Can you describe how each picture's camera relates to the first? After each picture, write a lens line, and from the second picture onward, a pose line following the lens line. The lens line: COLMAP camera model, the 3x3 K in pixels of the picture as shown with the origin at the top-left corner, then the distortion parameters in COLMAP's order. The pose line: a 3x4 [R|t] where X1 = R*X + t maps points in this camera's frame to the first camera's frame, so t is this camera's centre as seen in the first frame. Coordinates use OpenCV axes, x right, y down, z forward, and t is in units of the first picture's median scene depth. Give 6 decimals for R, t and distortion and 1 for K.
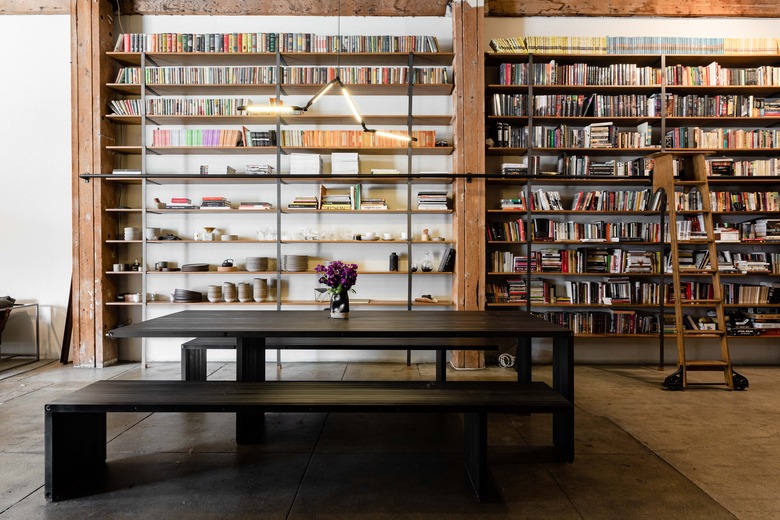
lens RADIAL K [[451.1, 0, 400.7], [0, 451.1, 258.4], [0, 0, 1]] dist [0.000060, -0.000326]
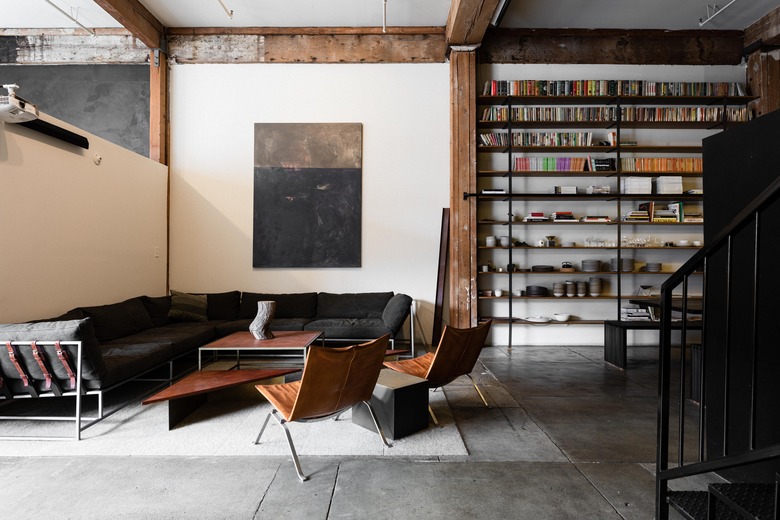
lens RADIAL K [[451.1, 0, 400.7], [0, 451.1, 258.4], [0, 0, 1]] dist [0.000060, -0.000326]
pose [[0.999999, 0.001368, 0.000063, -0.864372], [-0.001367, 0.999938, -0.011081, 0.006601], [-0.000078, 0.011081, 0.999939, -0.236674]]
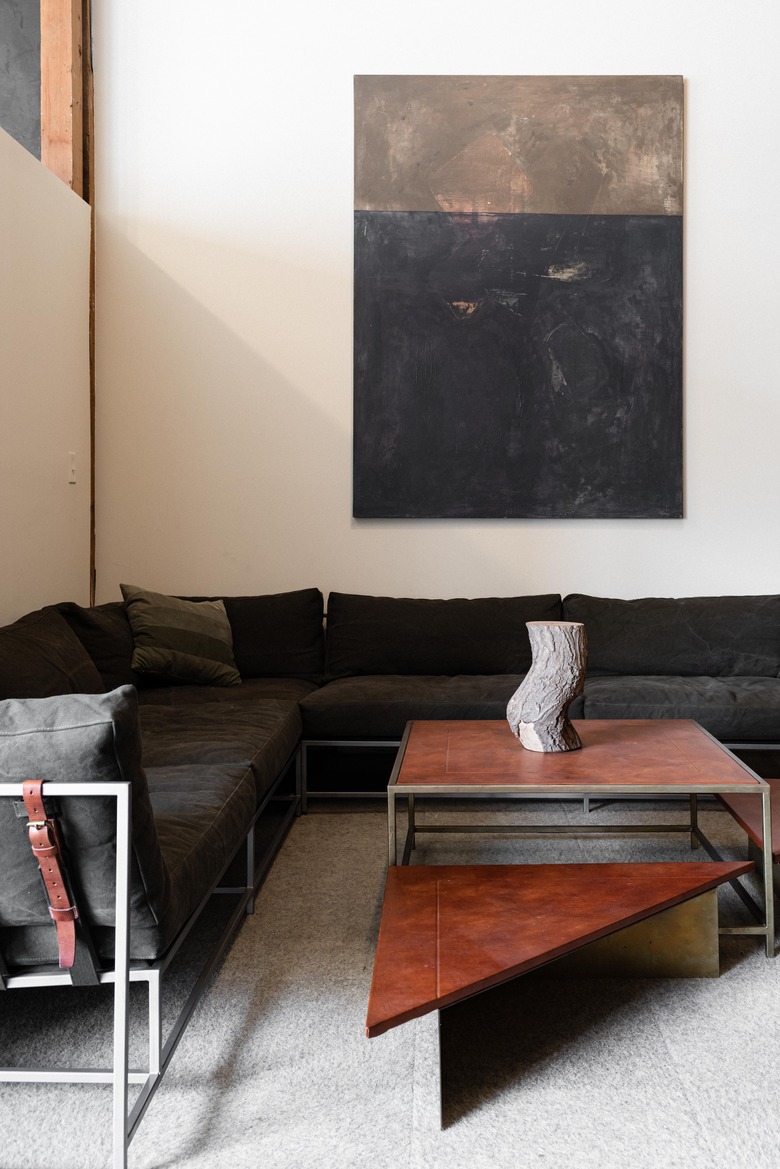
lens RADIAL K [[1135.9, 0, 464.2], [0, 1135.9, 521.8], [0, 0, 1]] dist [0.006149, -0.000809]
pose [[0.999983, 0.004987, 0.003029, -1.183645], [-0.004978, 0.999983, -0.002963, 0.025240], [-0.003044, 0.002948, 0.999991, -0.009050]]
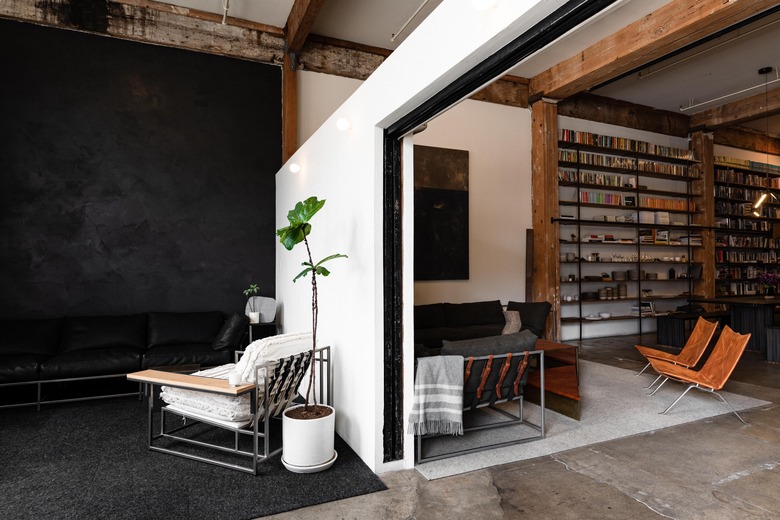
lens RADIAL K [[451.1, 0, 400.7], [0, 451.1, 258.4], [0, 0, 1]] dist [0.000060, -0.000326]
pose [[0.910634, 0.005783, 0.413174, -1.774986], [0.006197, 0.999598, -0.027650, -0.011382], [-0.413168, 0.027739, 0.910232, -0.171629]]
